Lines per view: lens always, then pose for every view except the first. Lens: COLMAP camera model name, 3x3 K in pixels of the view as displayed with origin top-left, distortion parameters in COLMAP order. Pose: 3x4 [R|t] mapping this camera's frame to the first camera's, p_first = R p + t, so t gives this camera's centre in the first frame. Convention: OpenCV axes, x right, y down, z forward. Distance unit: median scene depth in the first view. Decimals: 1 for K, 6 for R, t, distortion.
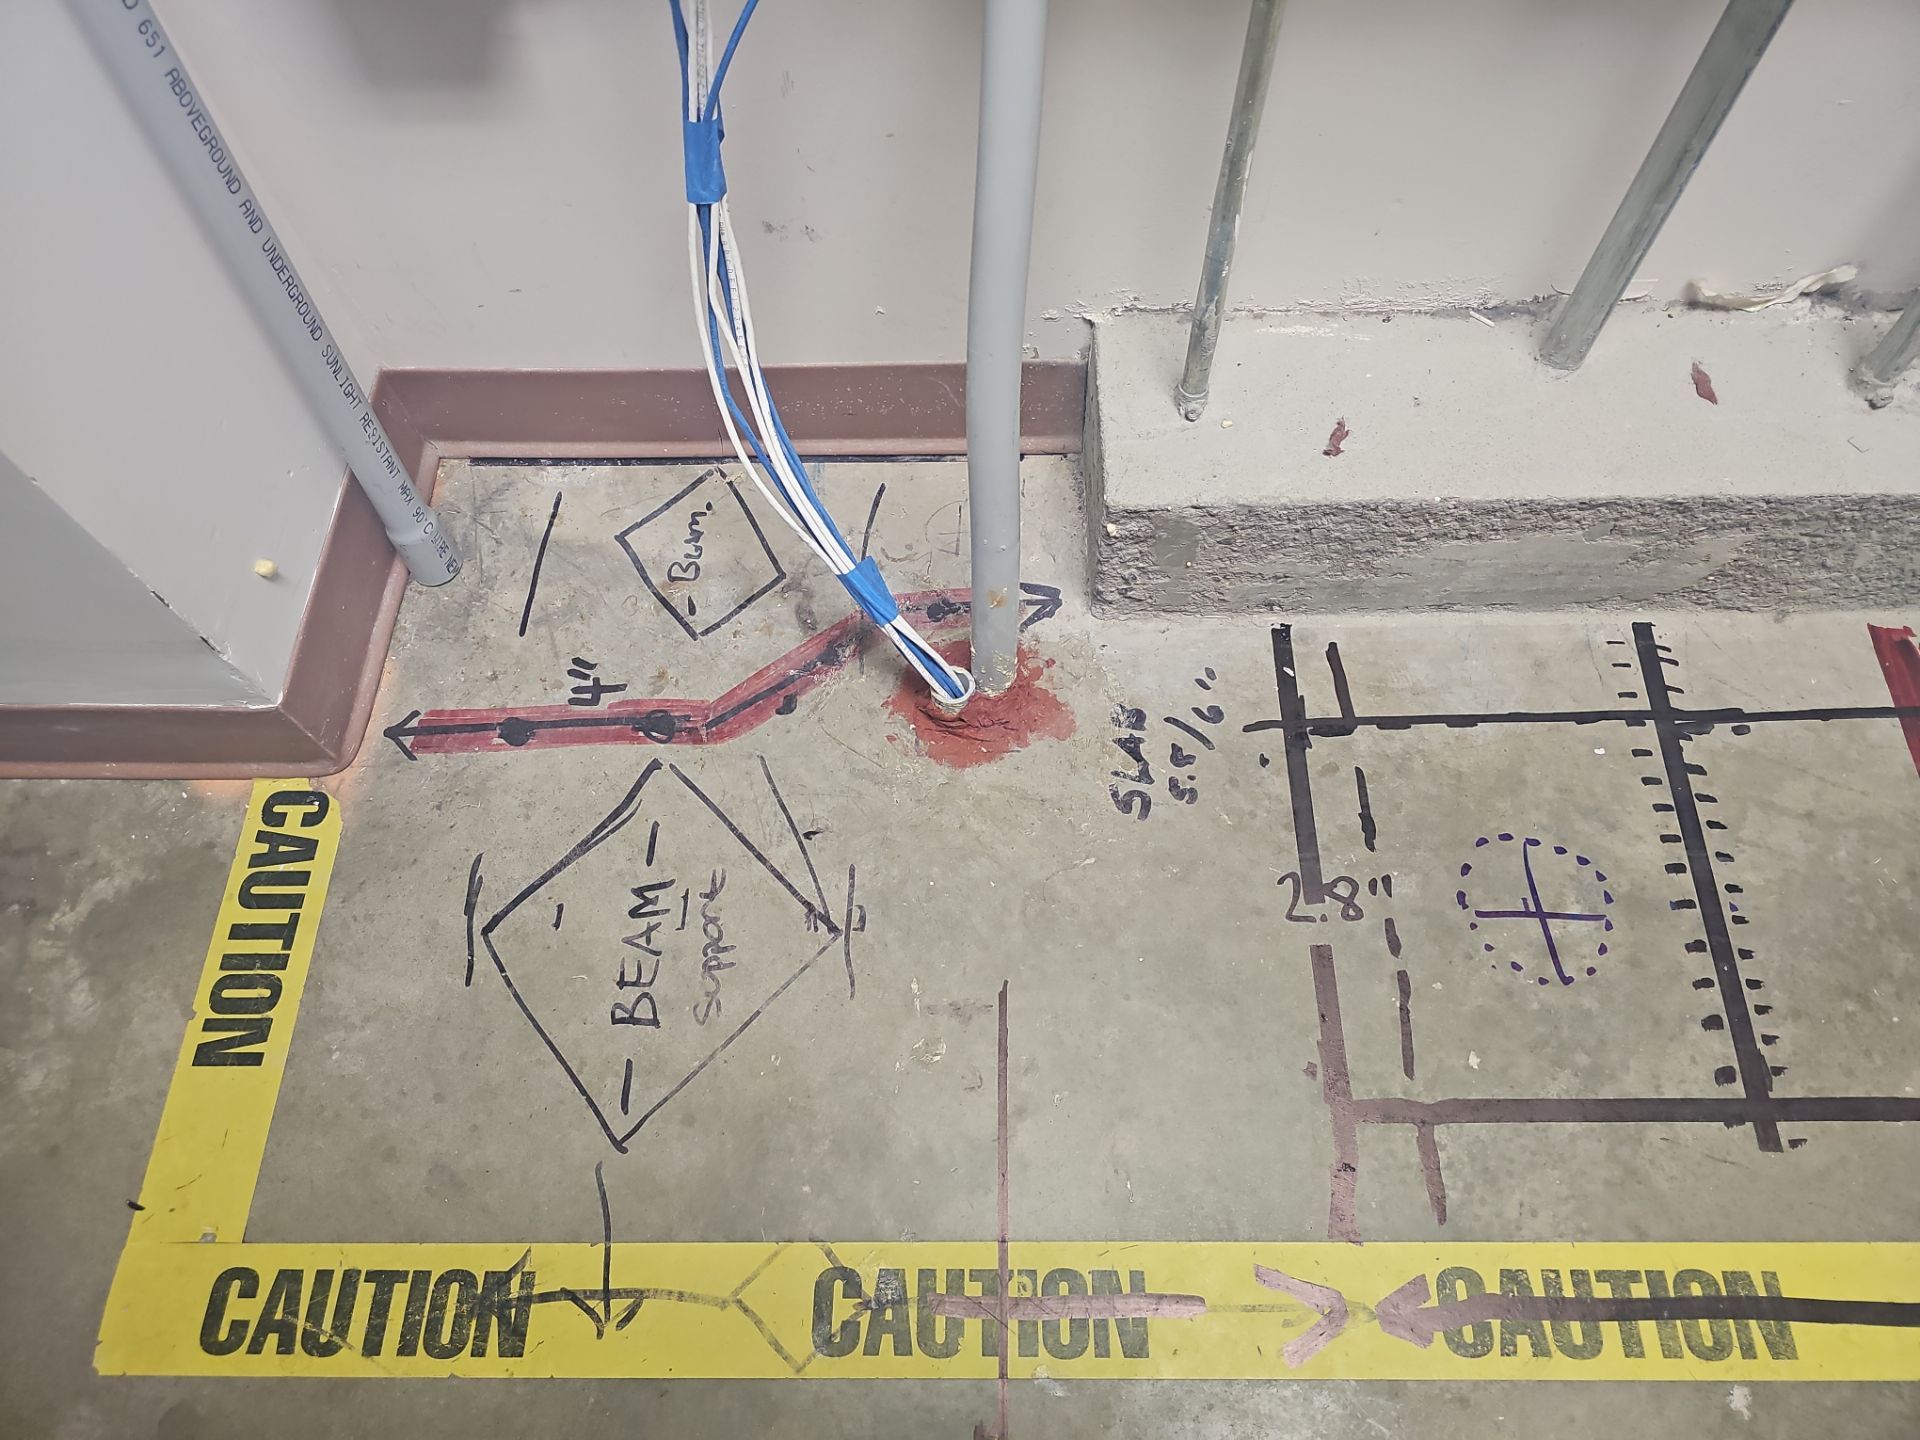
lens RADIAL K [[1286.1, 0, 952.8], [0, 1286.1, 699.4], [0, 0, 1]] dist [0.035309, -0.037860]
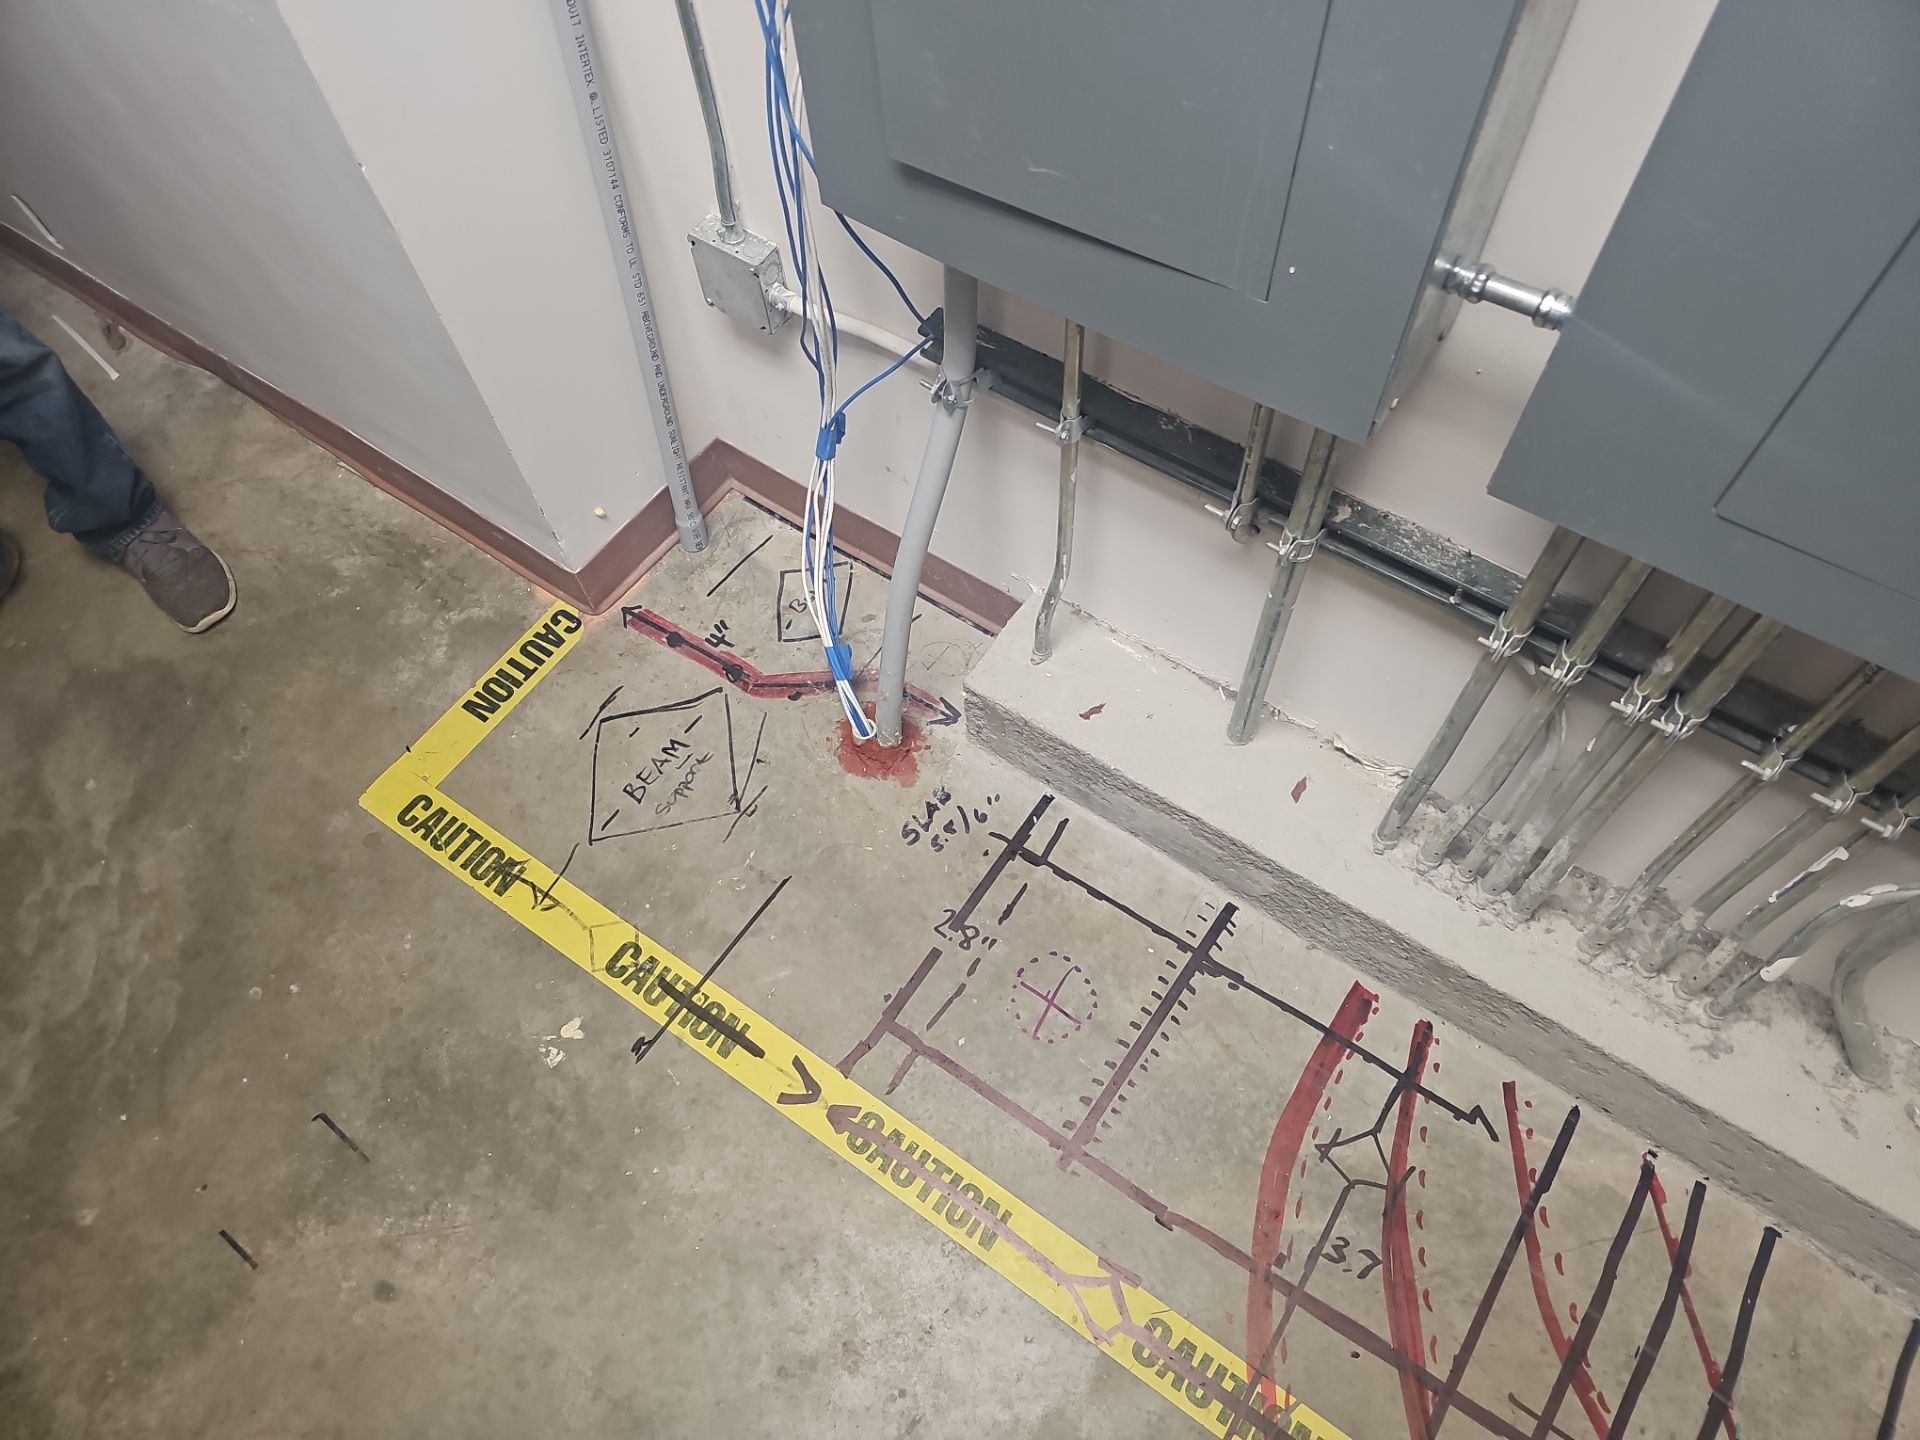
lens RADIAL K [[1263.2, 0, 955.0], [0, 1263.2, 710.6], [0, 0, 1]] dist [0.052390, -0.051621]
pose [[0.825795, 0.483381, -0.290526, 0.645493], [-0.487729, 0.870758, 0.062452, -0.220033], [0.283166, 0.090125, 0.954827, -0.704878]]
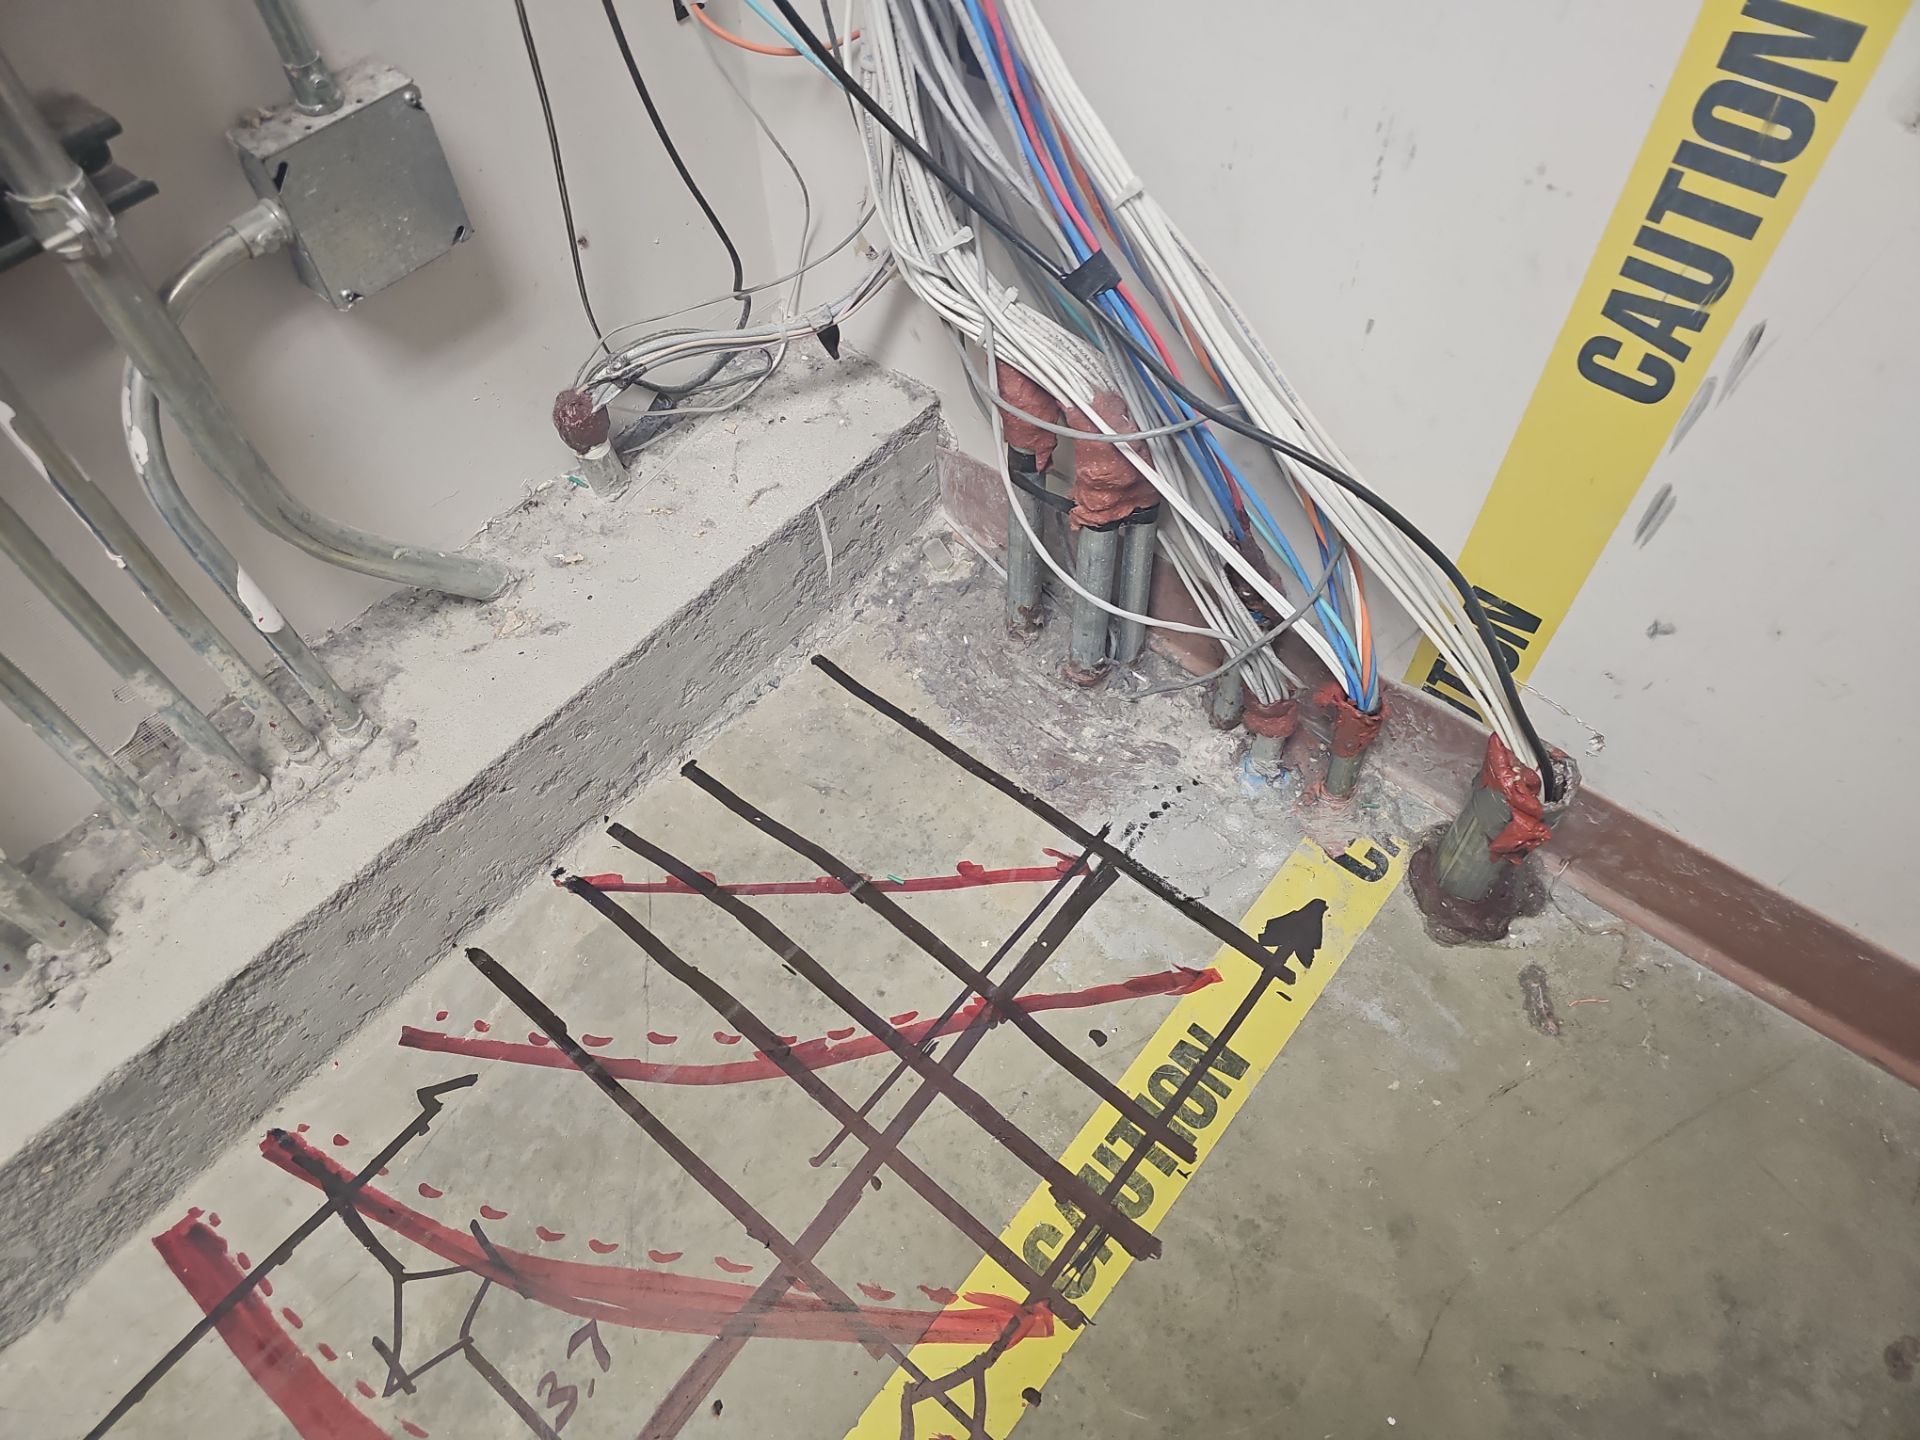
lens RADIAL K [[1263.2, 0, 941.7], [0, 1263.2, 702.8], [0, 0, 1]] dist [0.052390, -0.051621]
pose [[0.636886, -0.623144, 0.453947, 0.958841], [0.689455, 0.723850, 0.026343, 0.027178], [-0.345004, 0.296198, 0.890639, -0.073567]]
